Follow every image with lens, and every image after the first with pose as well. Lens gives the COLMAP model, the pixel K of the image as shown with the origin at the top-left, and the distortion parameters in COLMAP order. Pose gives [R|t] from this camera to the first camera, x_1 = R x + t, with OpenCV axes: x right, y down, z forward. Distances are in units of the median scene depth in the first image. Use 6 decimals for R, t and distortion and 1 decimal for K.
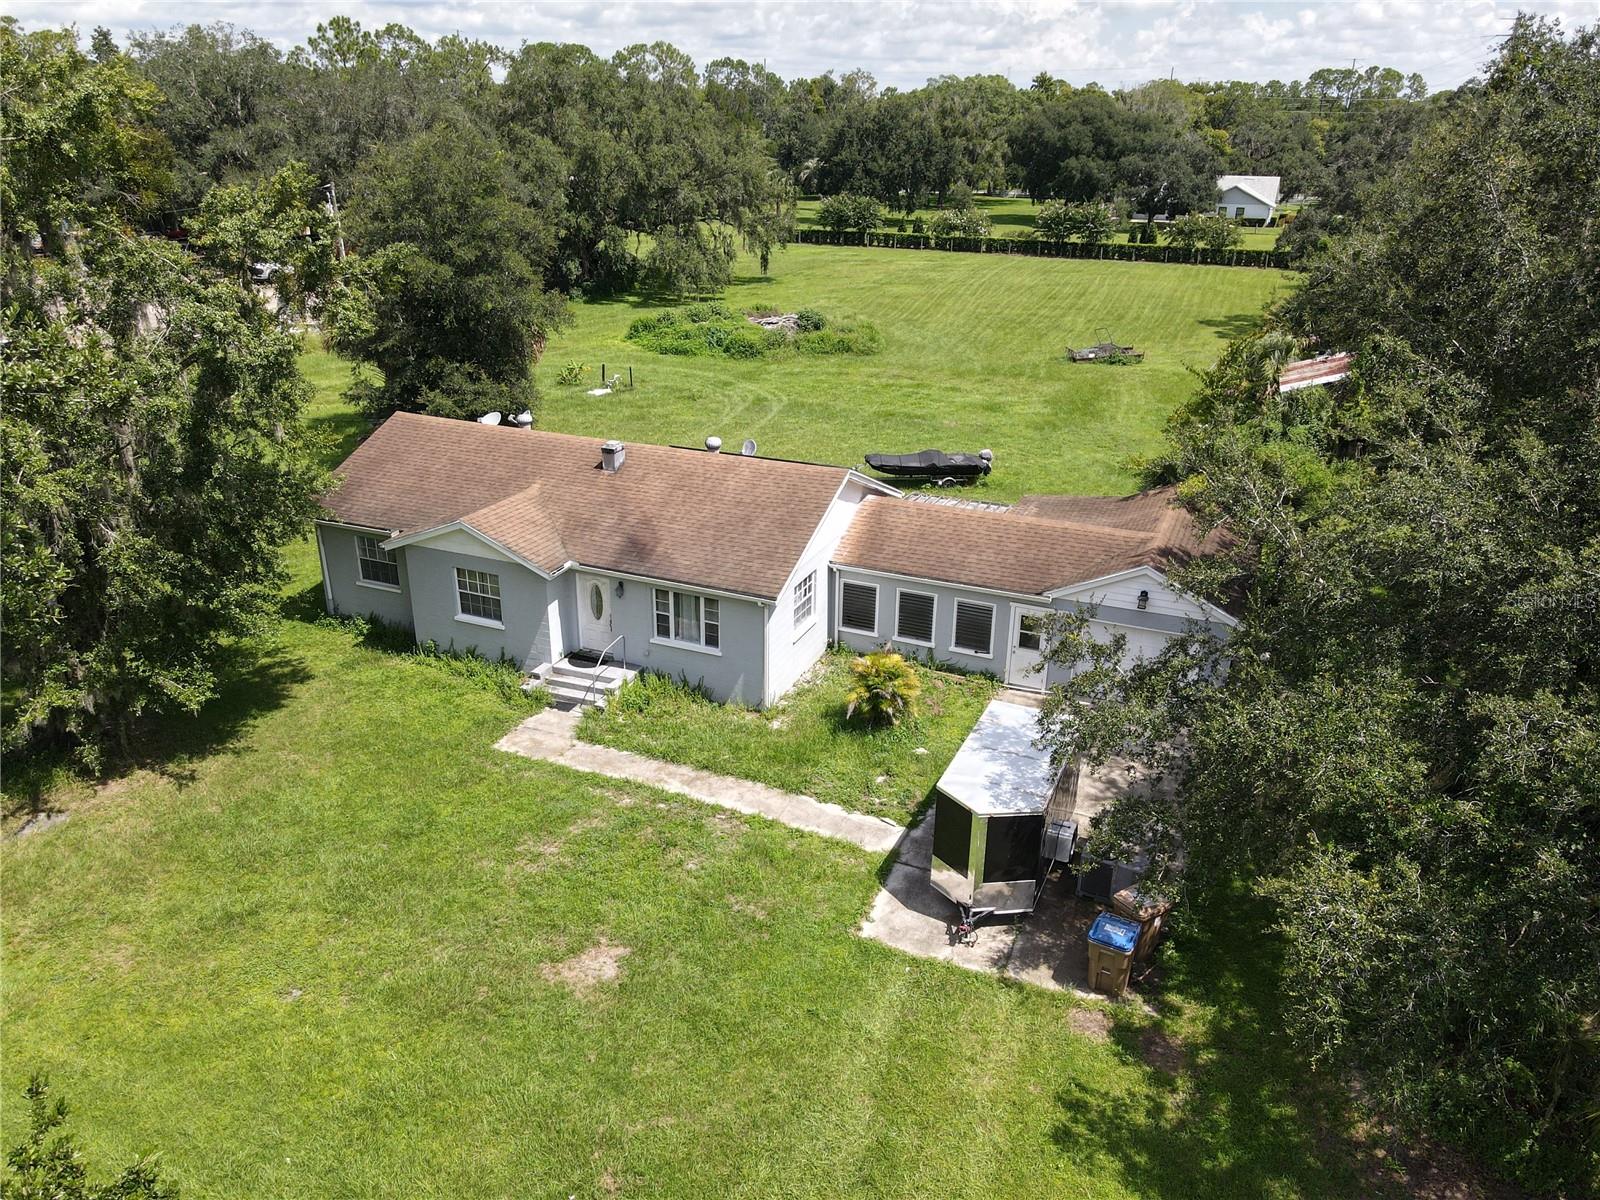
lens RADIAL K [[1170.3, 0, 800.0], [0, 1170.3, 600.0], [0, 0, 1]] dist [0.005182, 0.024218]
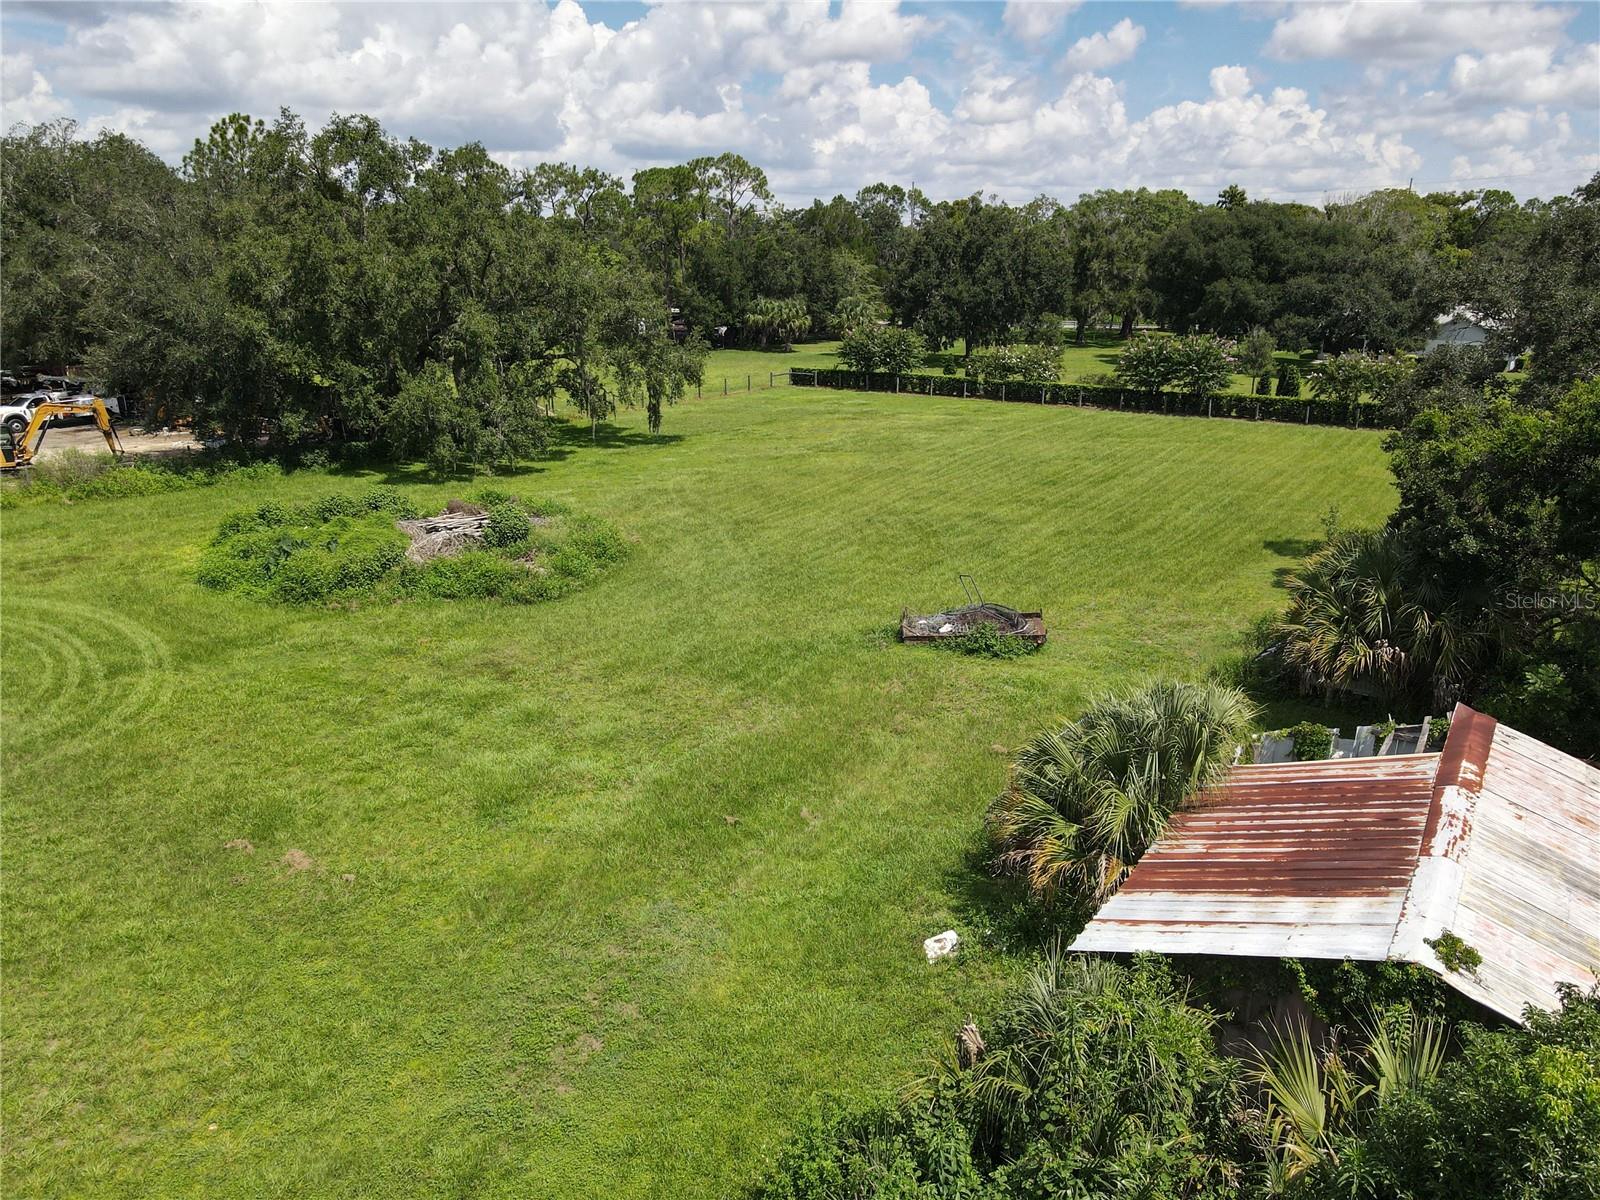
lens RADIAL K [[1170.3, 0, 800.0], [0, 1170.3, 600.0], [0, 0, 1]] dist [0.005182, 0.024218]
pose [[0.976269, 0.051364, -0.210380, 0.172942], [-0.073994, 0.992116, -0.101143, -0.098394], [0.203526, 0.114310, 0.972373, 0.300869]]
